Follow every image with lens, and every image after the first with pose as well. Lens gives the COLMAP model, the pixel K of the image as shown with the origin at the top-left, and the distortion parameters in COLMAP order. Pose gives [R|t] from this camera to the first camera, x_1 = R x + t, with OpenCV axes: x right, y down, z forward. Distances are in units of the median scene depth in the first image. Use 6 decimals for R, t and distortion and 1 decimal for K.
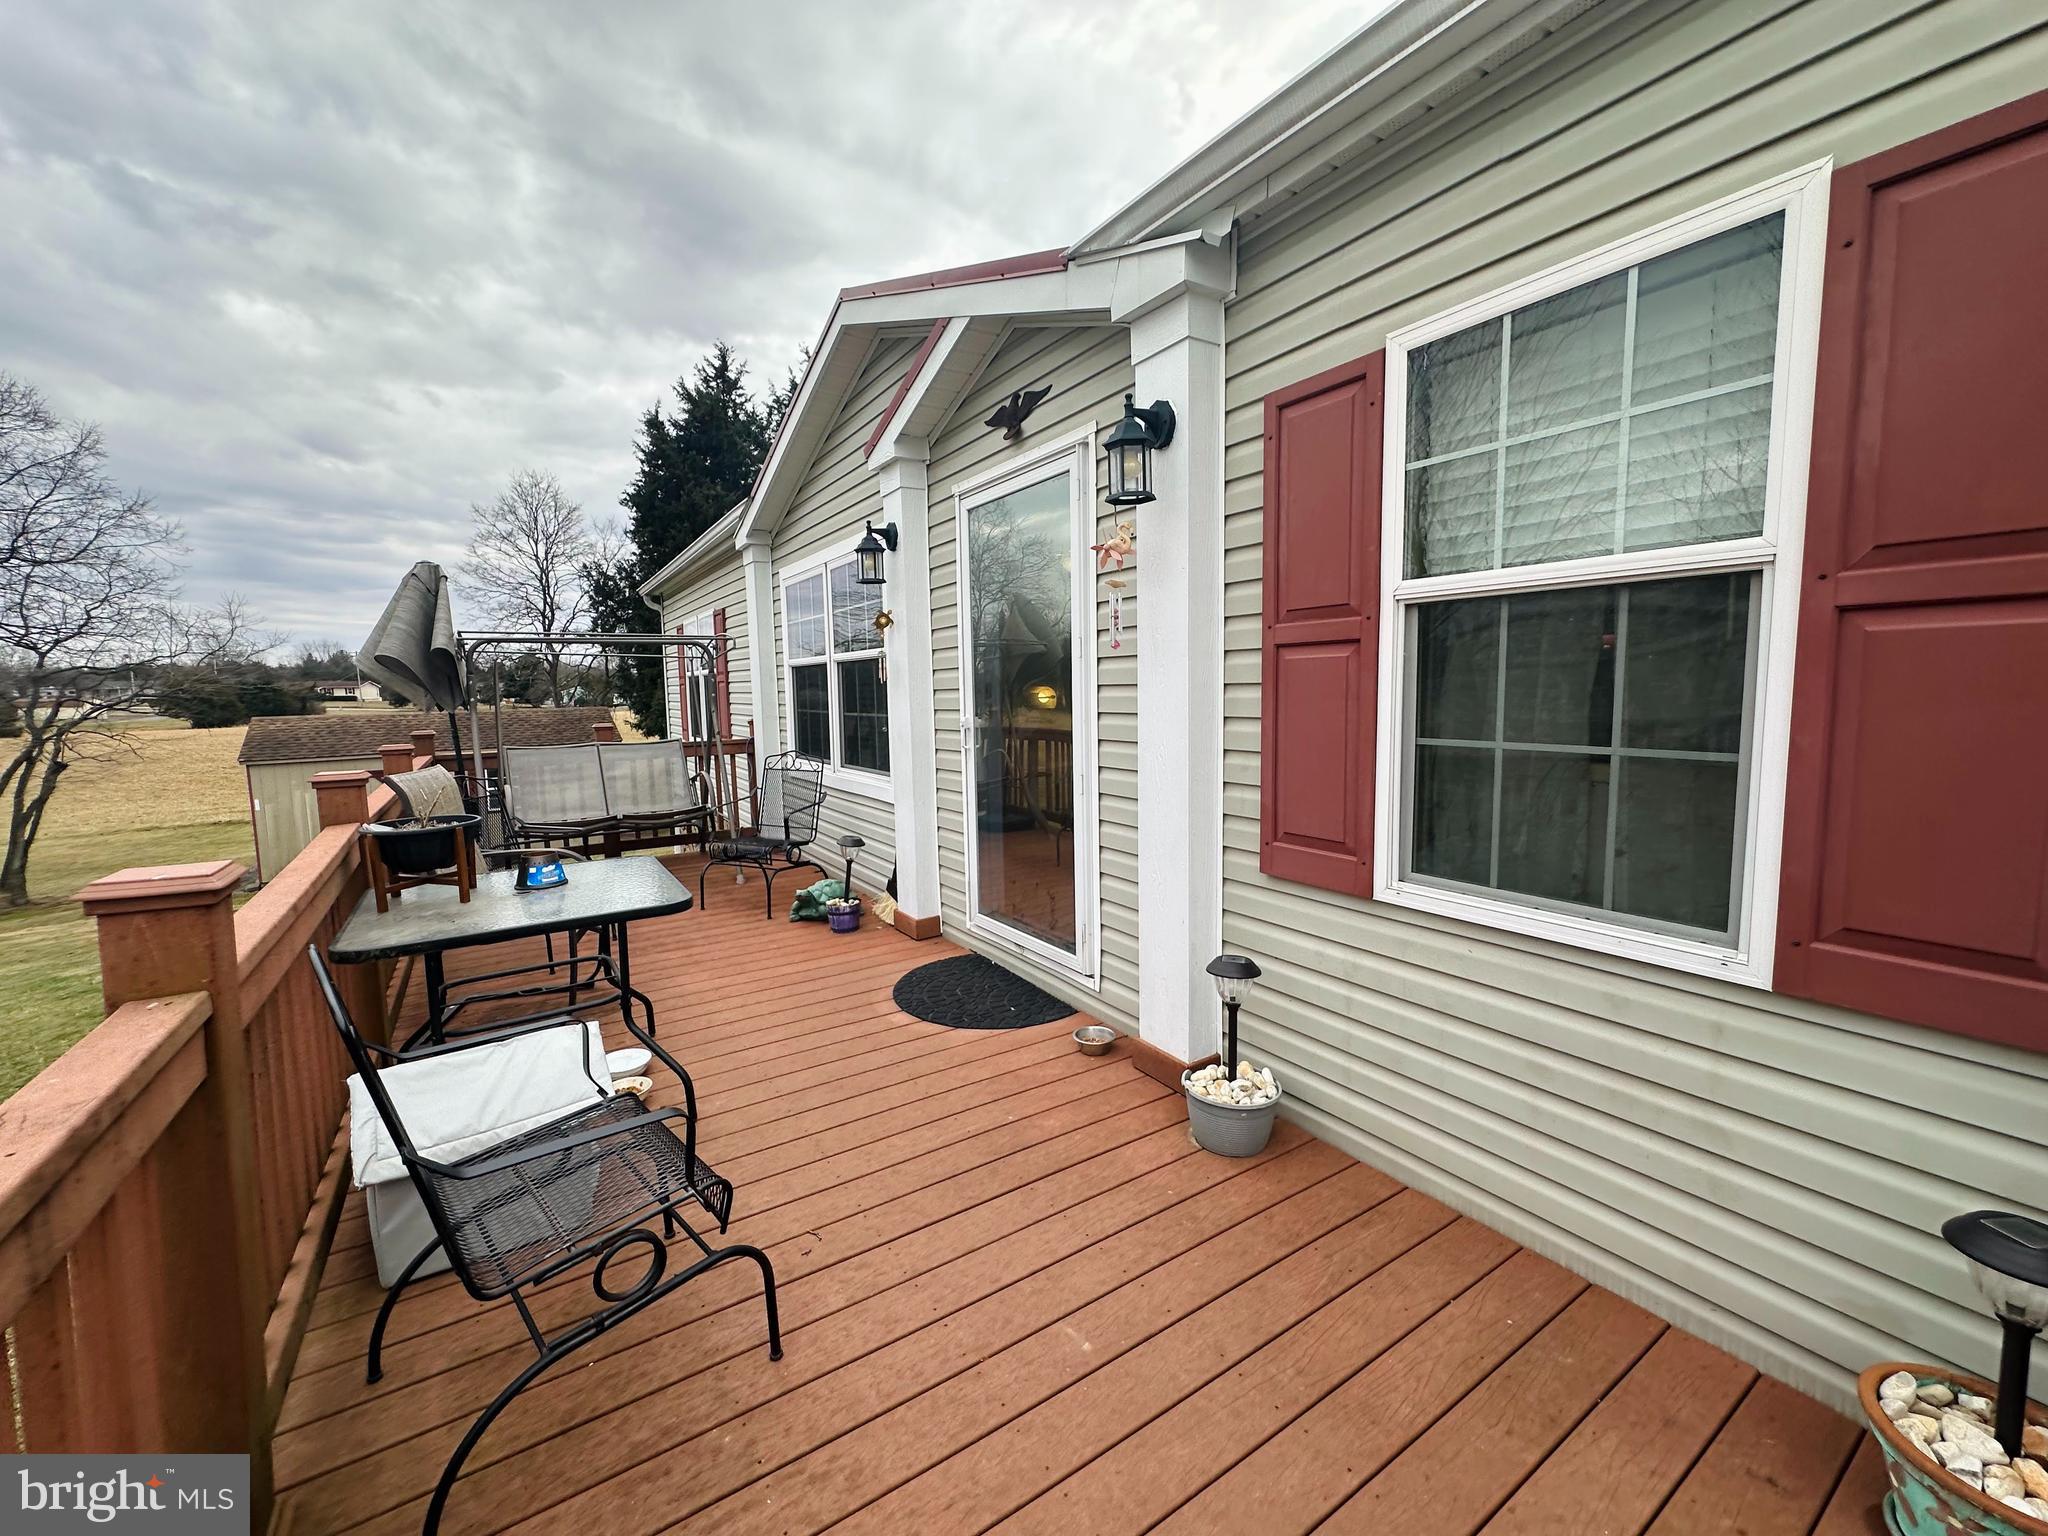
lens RADIAL K [[816.7, 0, 1026.1], [0, 816.7, 767.1], [0, 0, 1]] dist [-0.002761, 0.000687]
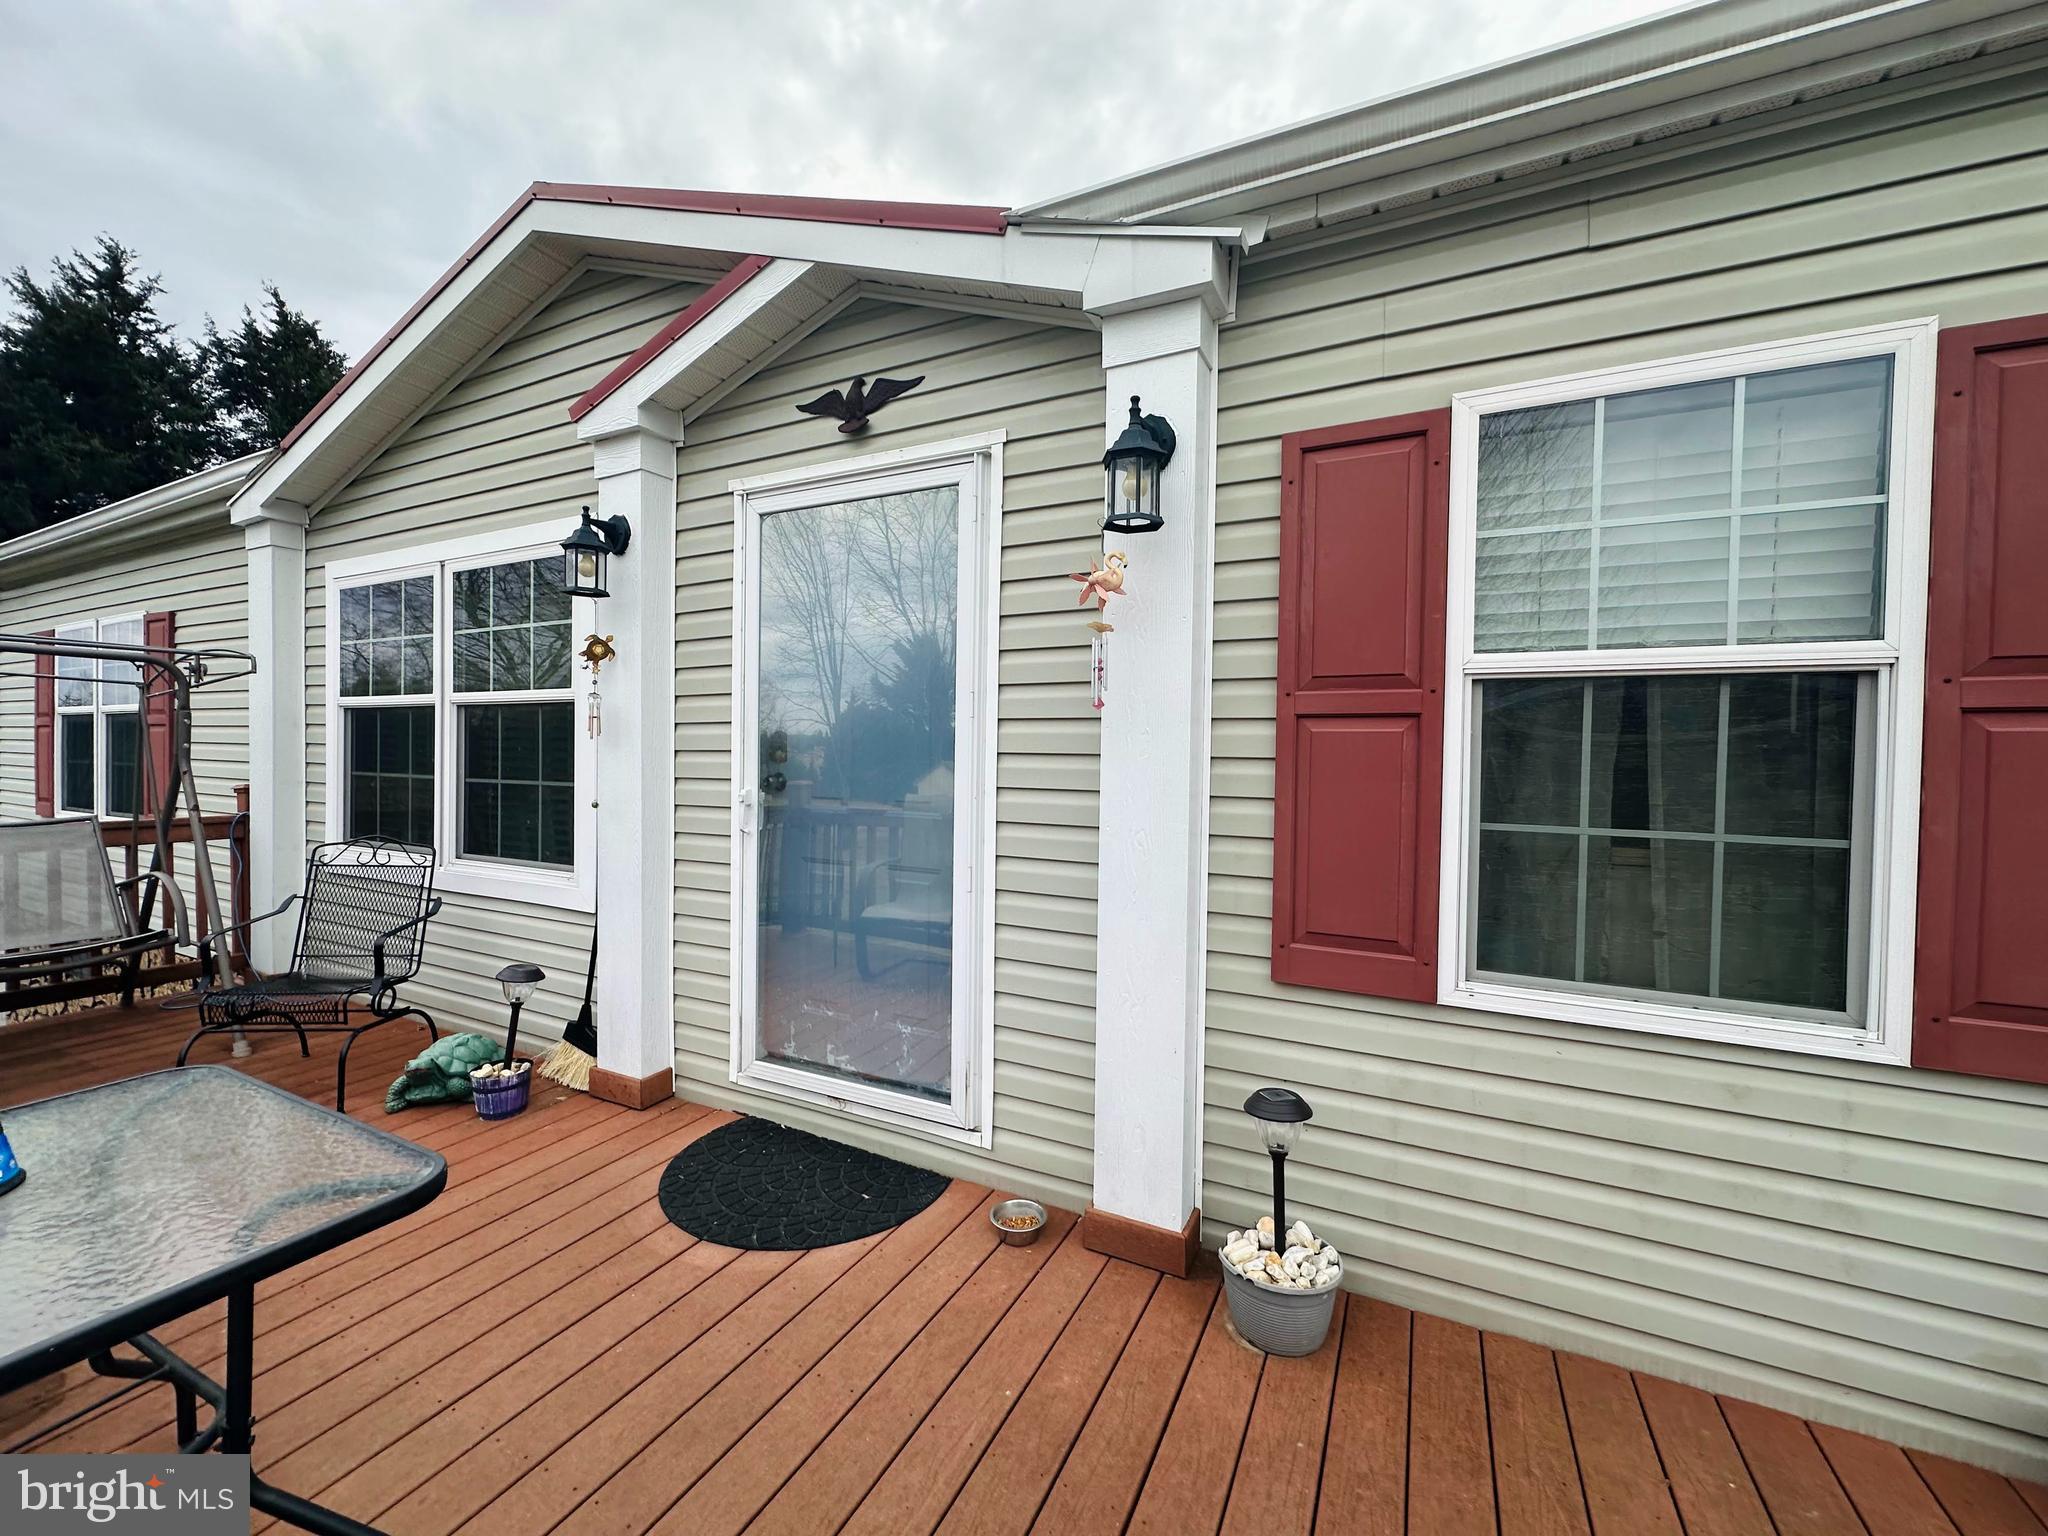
lens RADIAL K [[810.3, 0, 1021.8], [0, 810.3, 768.3], [0, 0, 1]] dist [-0.001680, 0.000527]
pose [[0.861369, 0.022165, 0.507496, -0.299727], [0.019517, 0.996866, -0.076665, -0.025317], [-0.507605, 0.075942, 0.858236, 0.321940]]
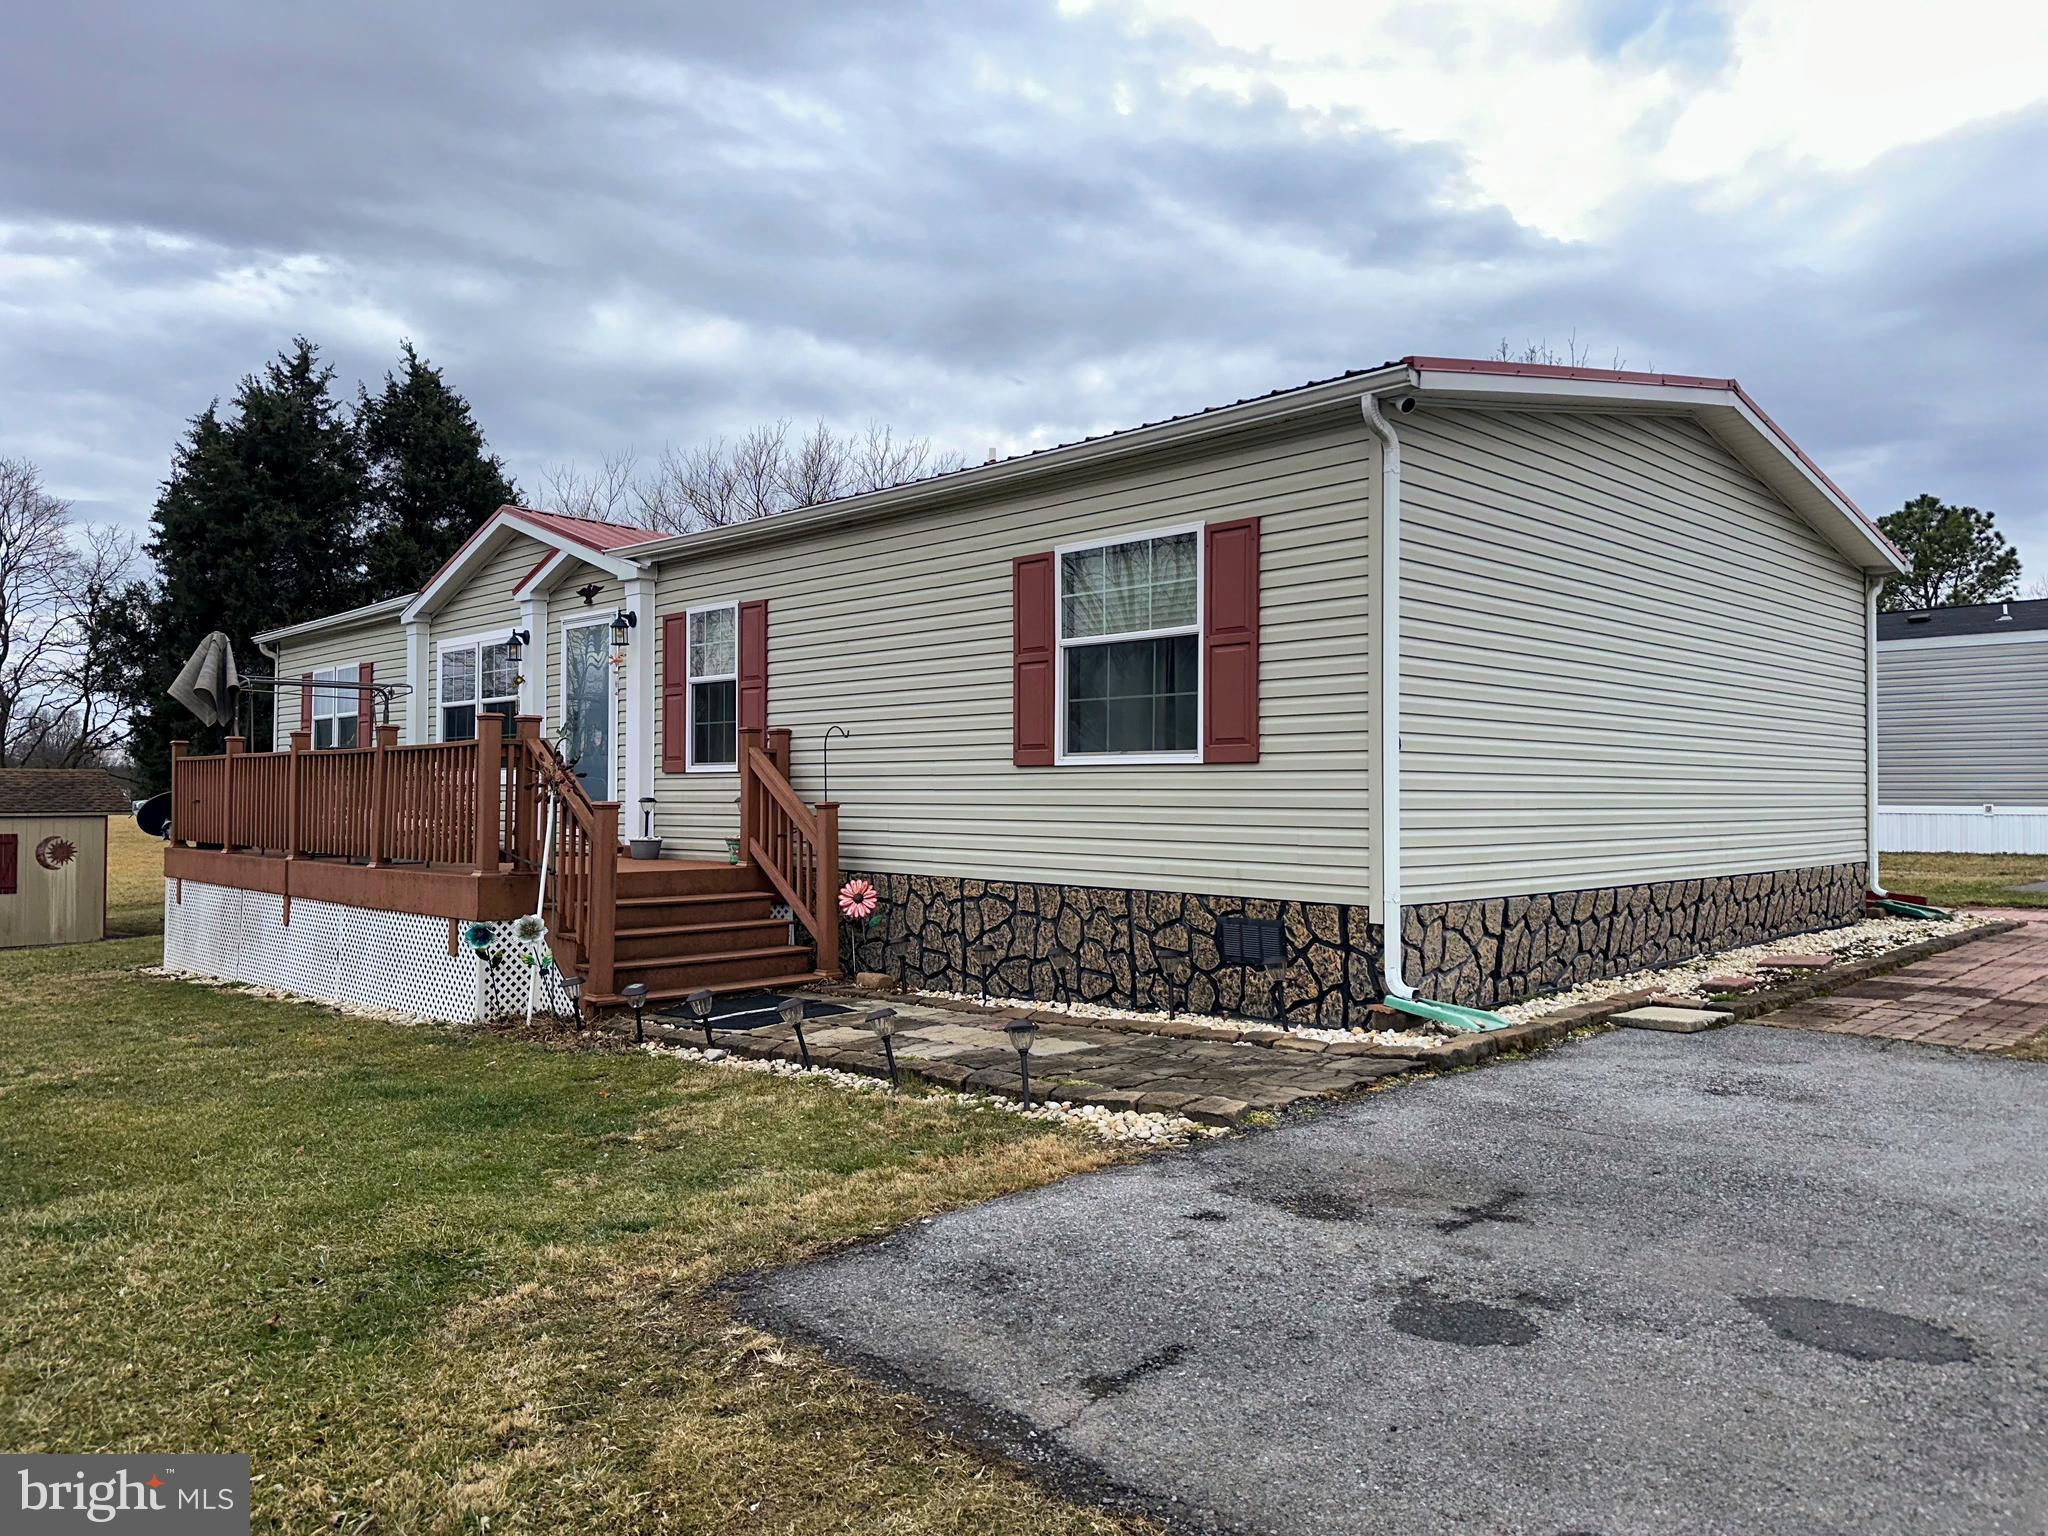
lens RADIAL K [[1446.8, 0, 1026.8], [0, 1446.8, 730.0], [0, 0, 1]] dist [0.002462, -0.000985]
pose [[0.978860, 0.028307, 0.202561, 0.416415], [0.000613, 0.989966, -0.141307, 0.567968], [-0.204529, 0.138444, 0.969021, -3.440598]]
